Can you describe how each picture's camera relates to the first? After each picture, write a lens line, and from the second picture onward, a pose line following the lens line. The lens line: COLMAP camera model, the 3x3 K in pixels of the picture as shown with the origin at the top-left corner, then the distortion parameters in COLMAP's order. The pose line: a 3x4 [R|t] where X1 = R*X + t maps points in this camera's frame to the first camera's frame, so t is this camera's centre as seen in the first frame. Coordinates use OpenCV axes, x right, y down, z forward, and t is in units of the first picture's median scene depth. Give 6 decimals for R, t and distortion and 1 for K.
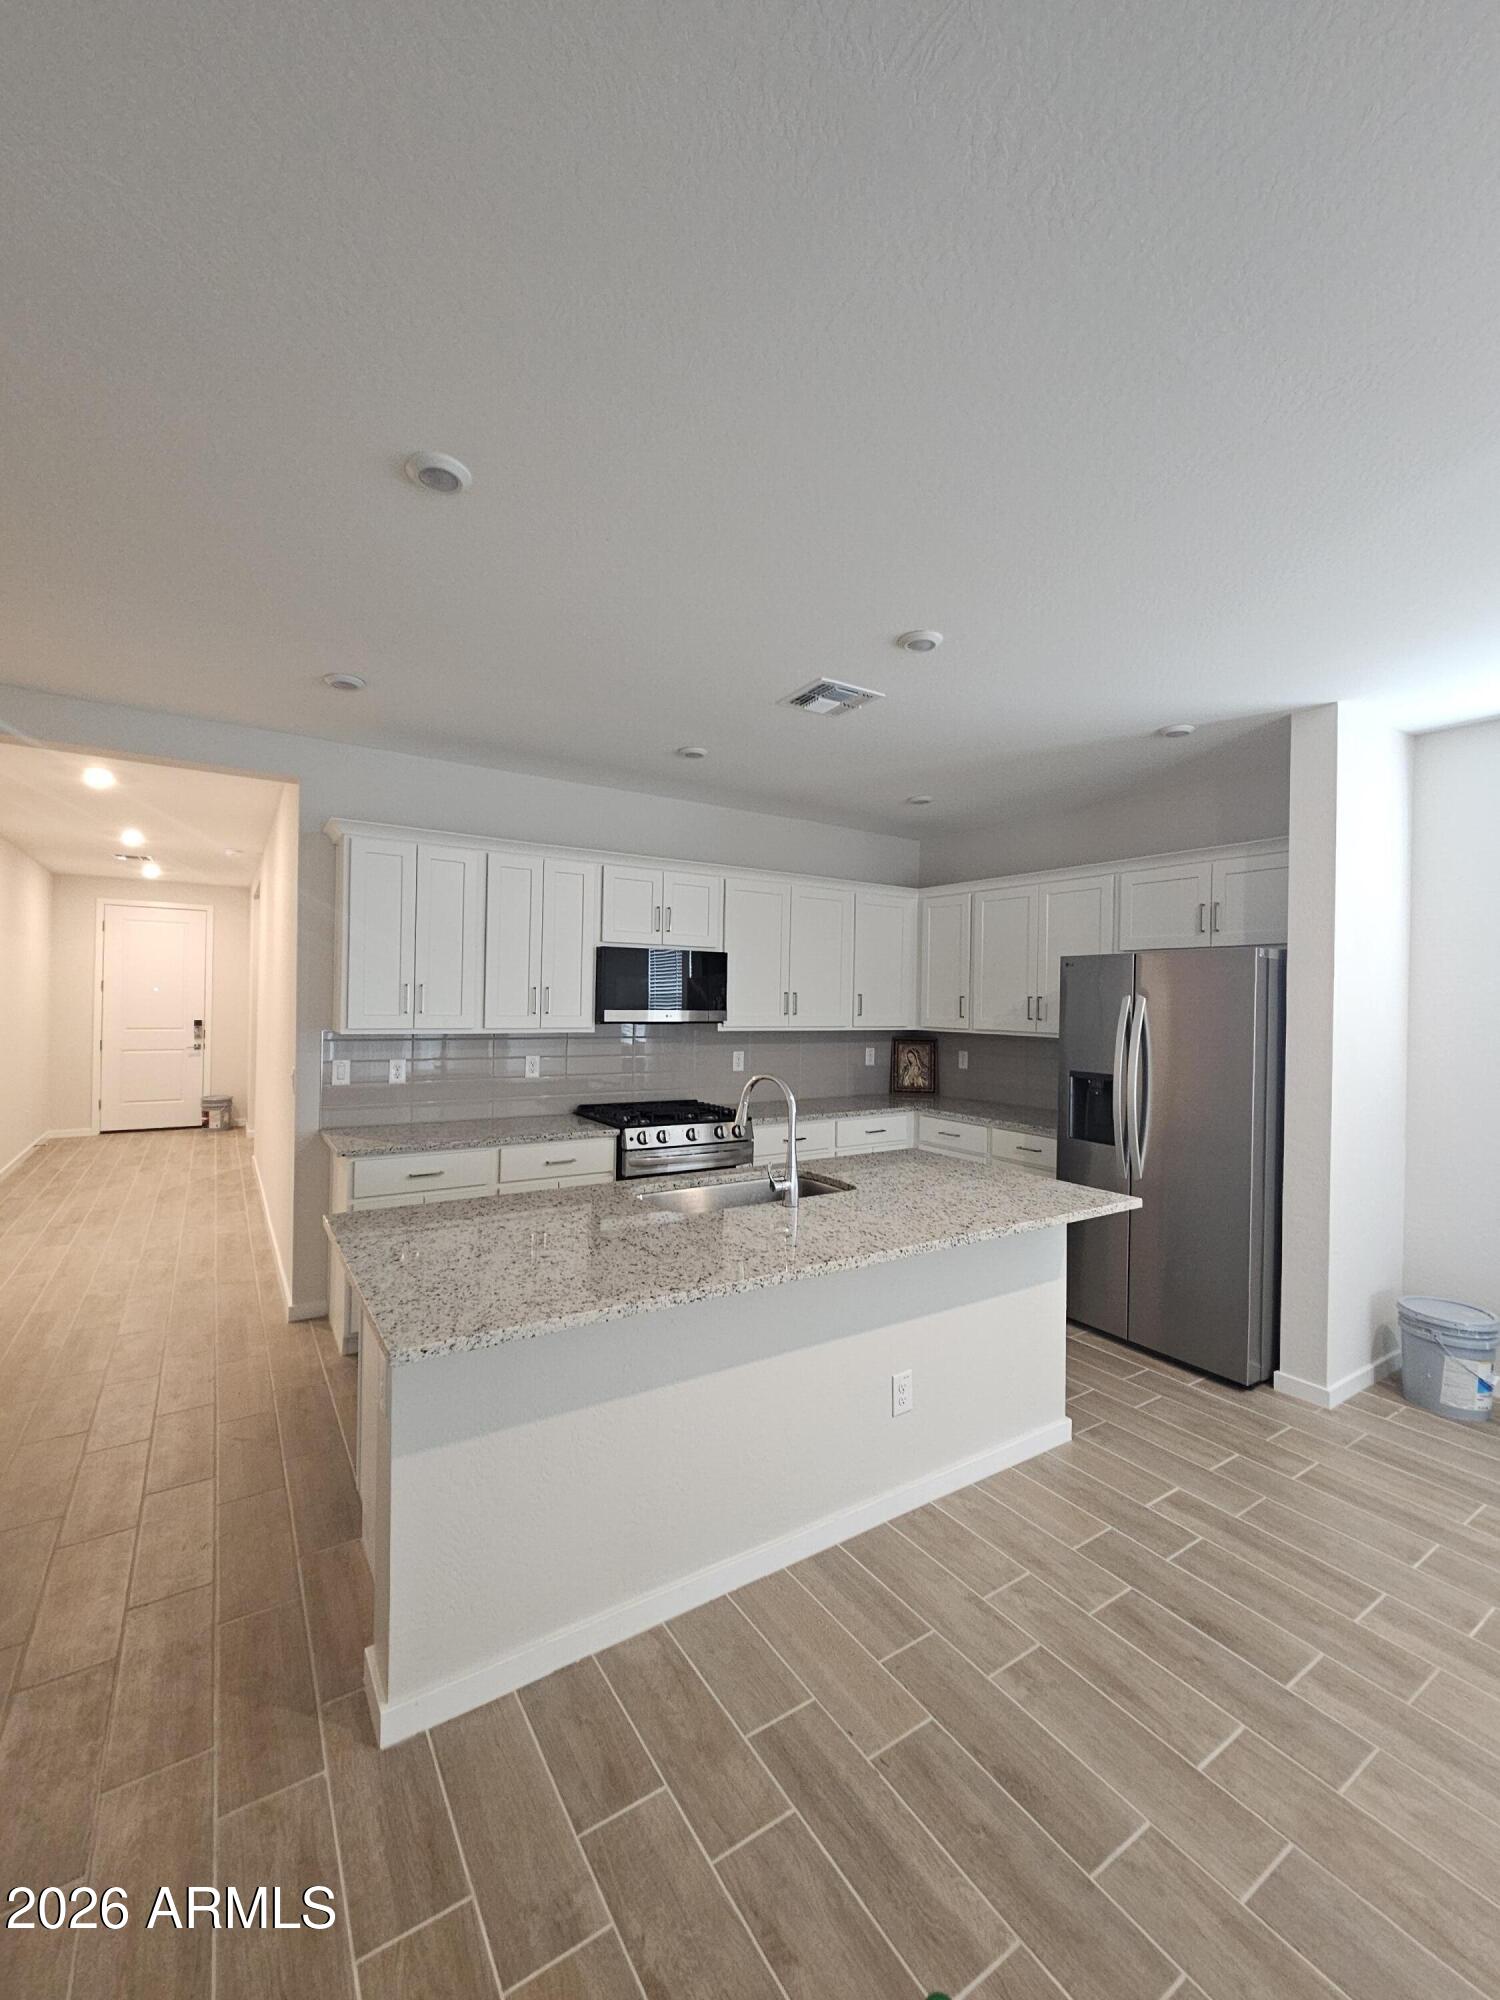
lens RADIAL K [[816.5, 0, 750.3], [0, 816.5, 1006.3], [0, 0, 1]] dist [0.000250, 0.000442]
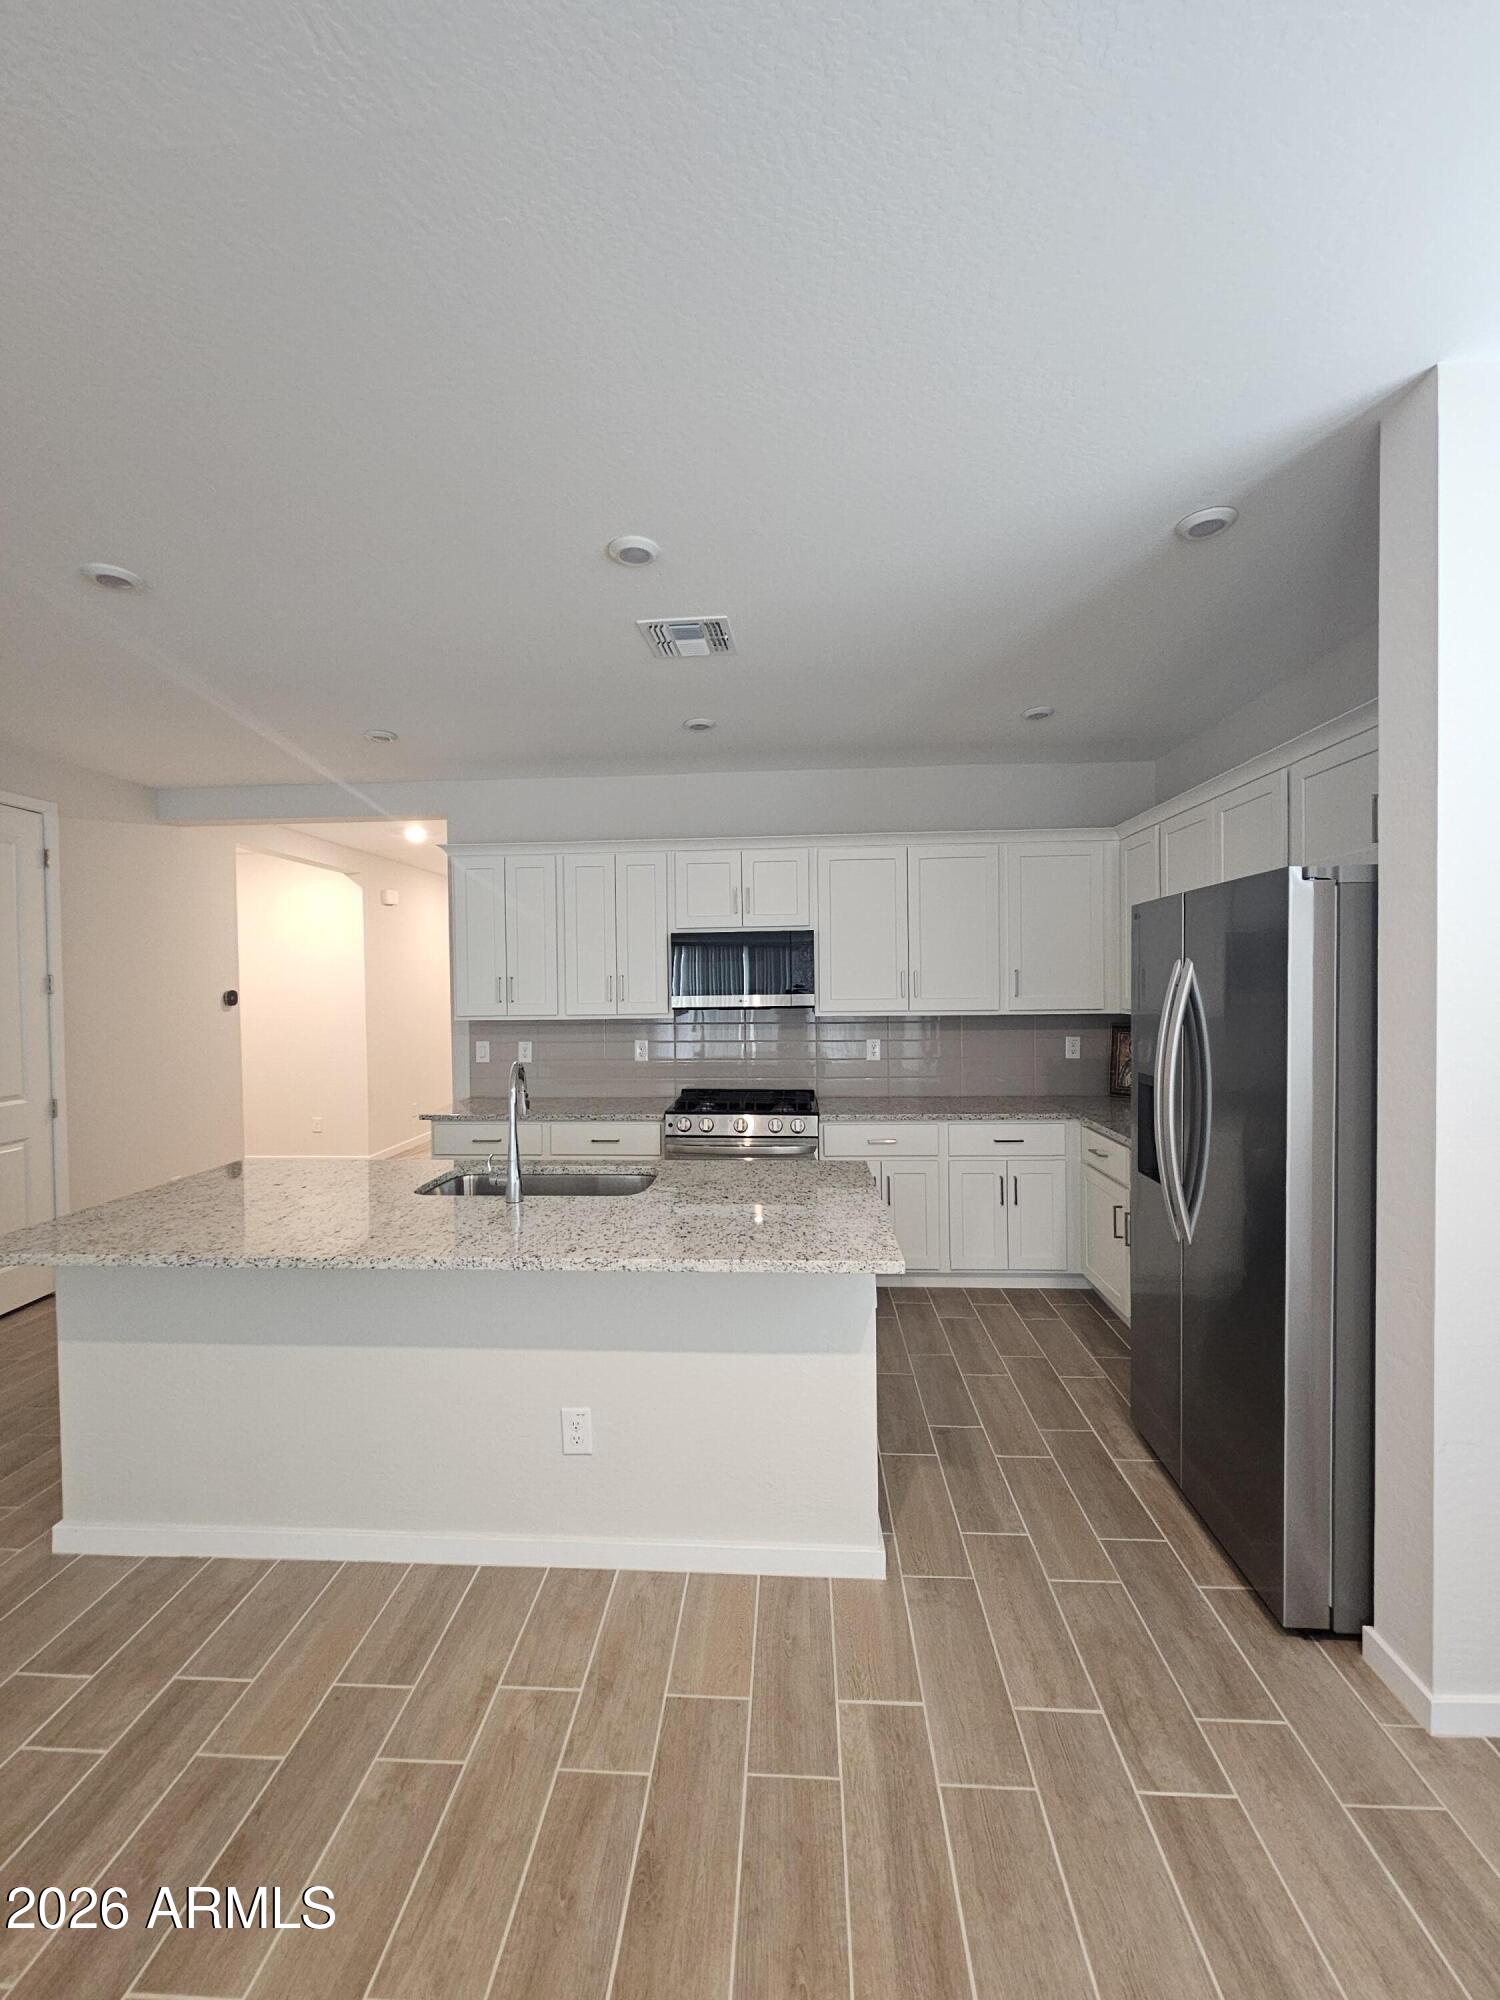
lens RADIAL K [[816.5, 0, 752.2], [0, 816.5, 1006.0], [0, 0, 1]] dist [0.000250, 0.000442]
pose [[0.802707, -0.011573, -0.596262, 0.708916], [0.022336, 0.999694, 0.010666, 0.011211], [0.595955, -0.021880, 0.802719, 0.345383]]
